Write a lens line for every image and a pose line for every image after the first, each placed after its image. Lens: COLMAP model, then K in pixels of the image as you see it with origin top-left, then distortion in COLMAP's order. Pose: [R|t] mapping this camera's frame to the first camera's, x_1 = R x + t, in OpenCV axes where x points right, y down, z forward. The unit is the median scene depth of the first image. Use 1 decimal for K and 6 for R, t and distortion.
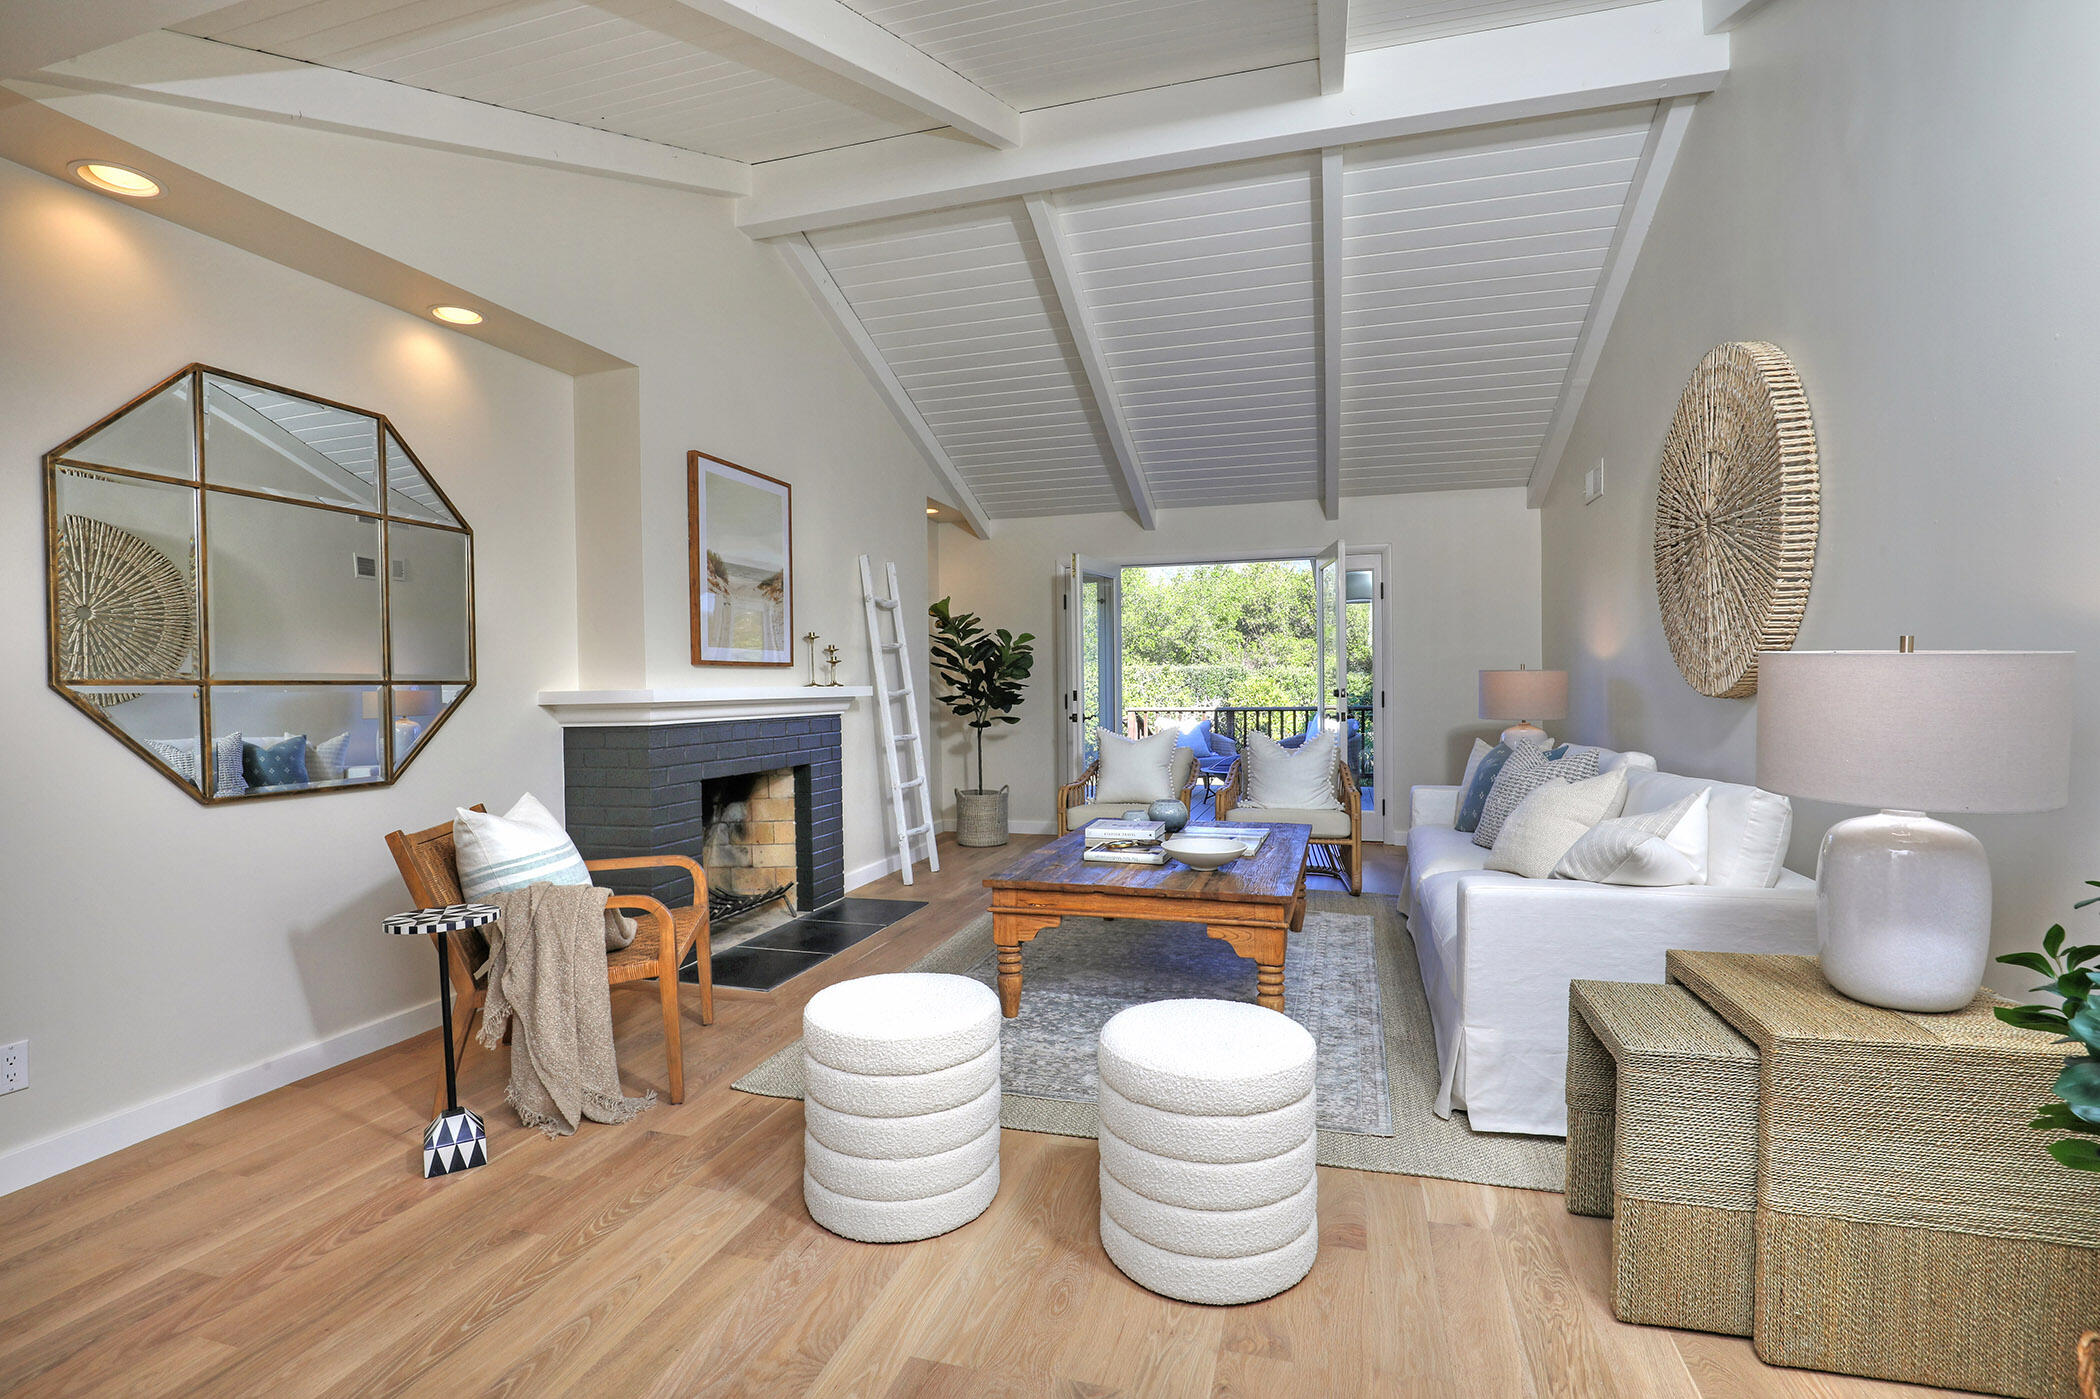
lens RADIAL K [[967.4, 0, 1050.0], [0, 967.4, 699.5], [0, 0, 1]] dist [-0.023727, 0.000015]
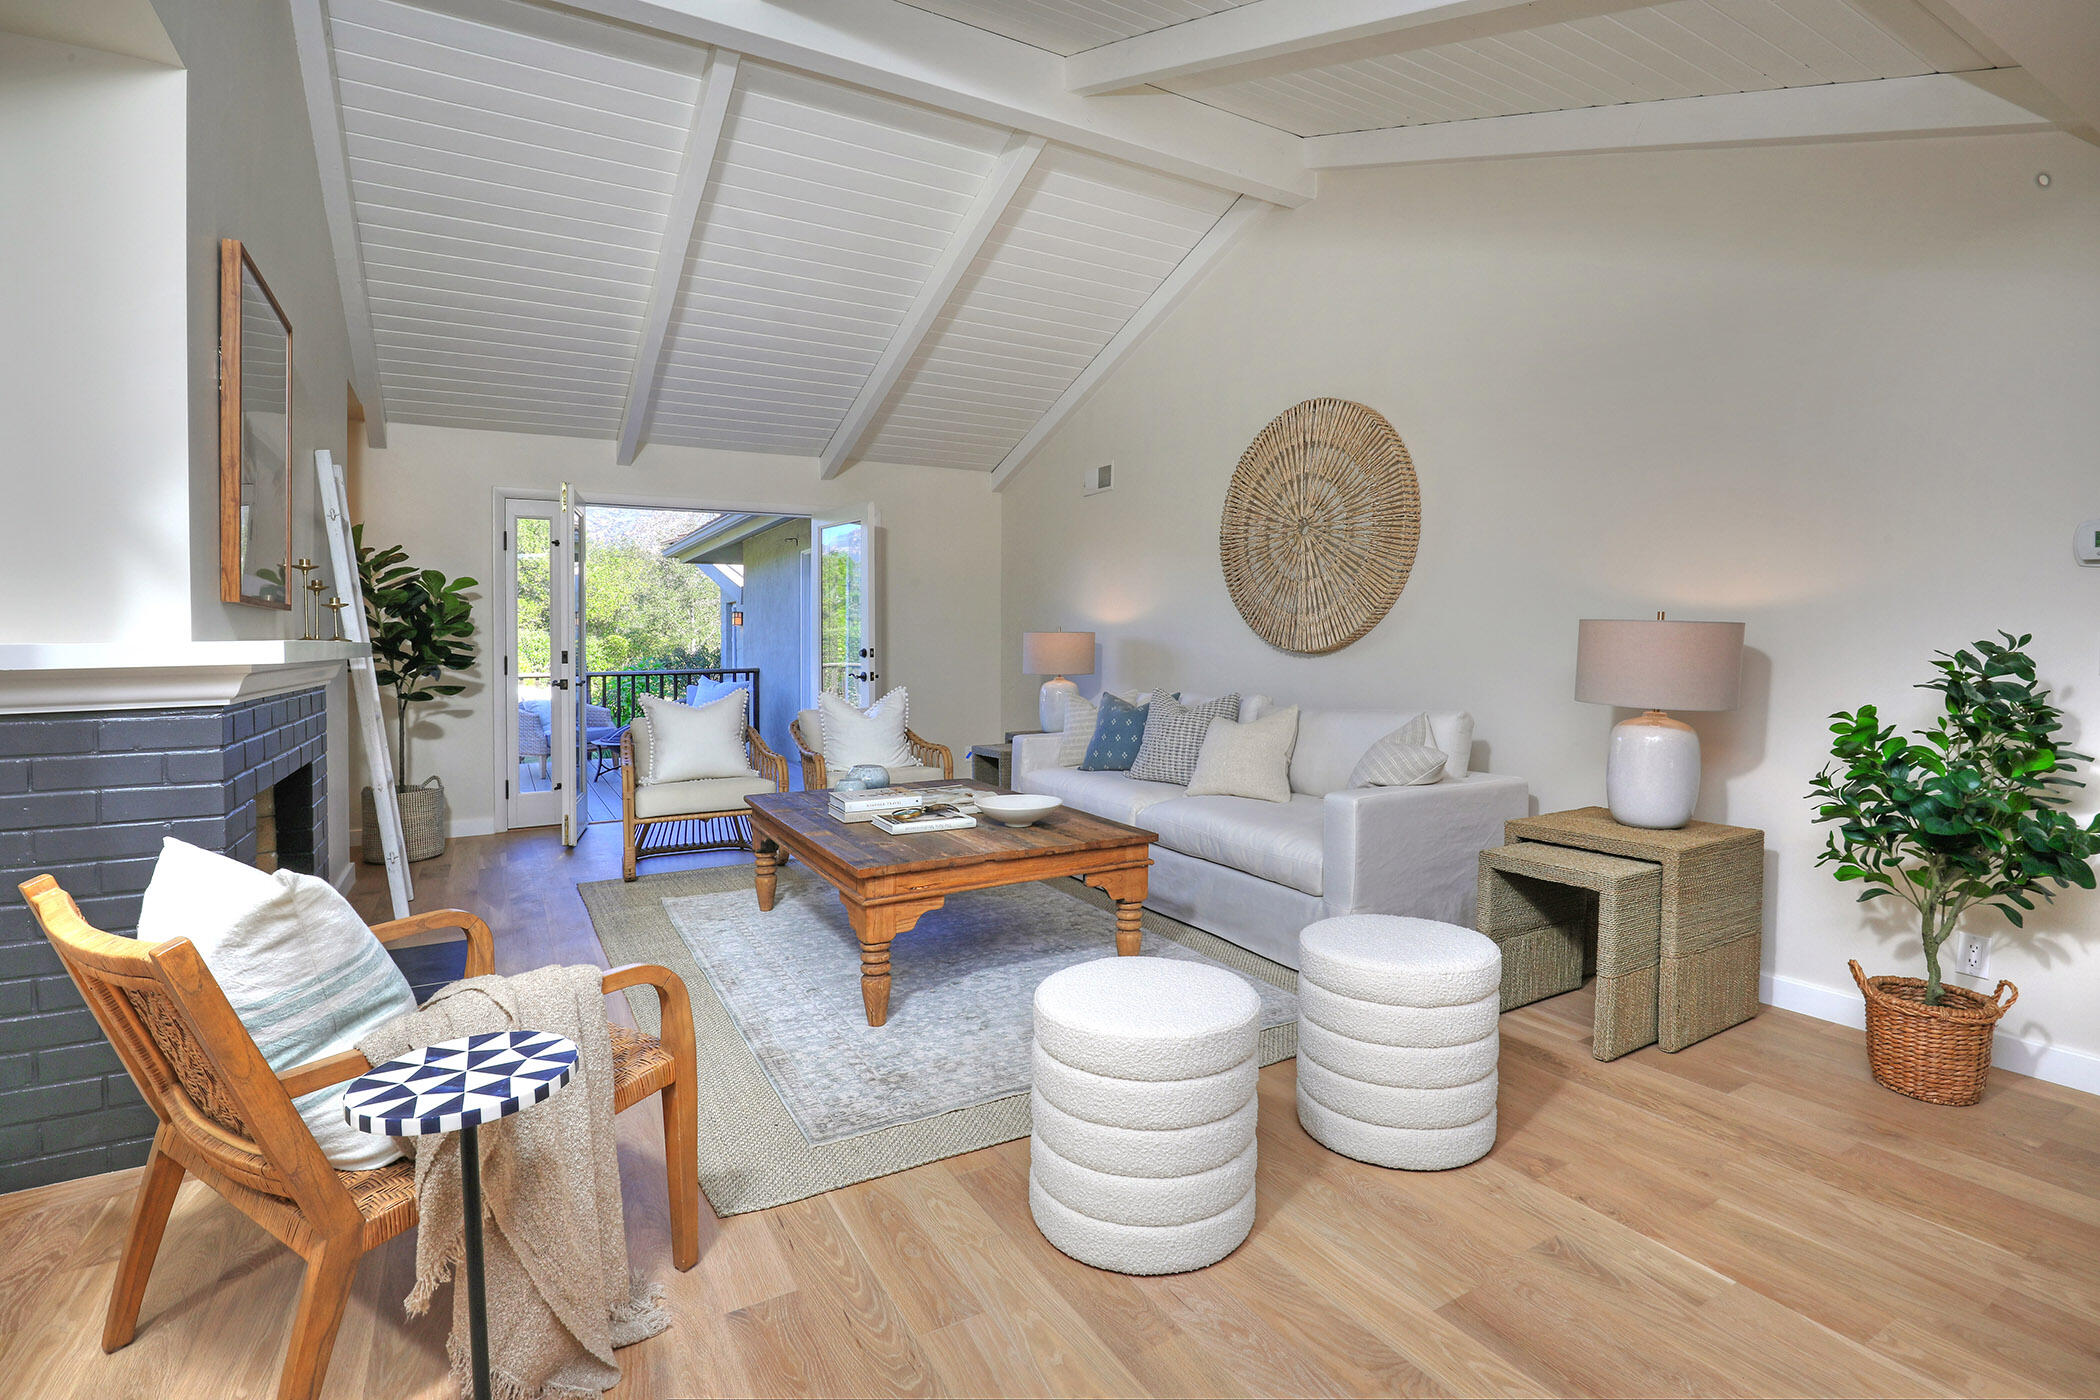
lens RADIAL K [[967.4, 0, 1050.0], [0, 967.4, 700.0], [0, 0, 1]] dist [-0.023727, 0.000015]
pose [[0.689133, -0.032870, 0.723889, -0.554764], [0.008356, 0.999265, 0.037420, 0.011347], [-0.724586, -0.019738, 0.688901, 0.313174]]
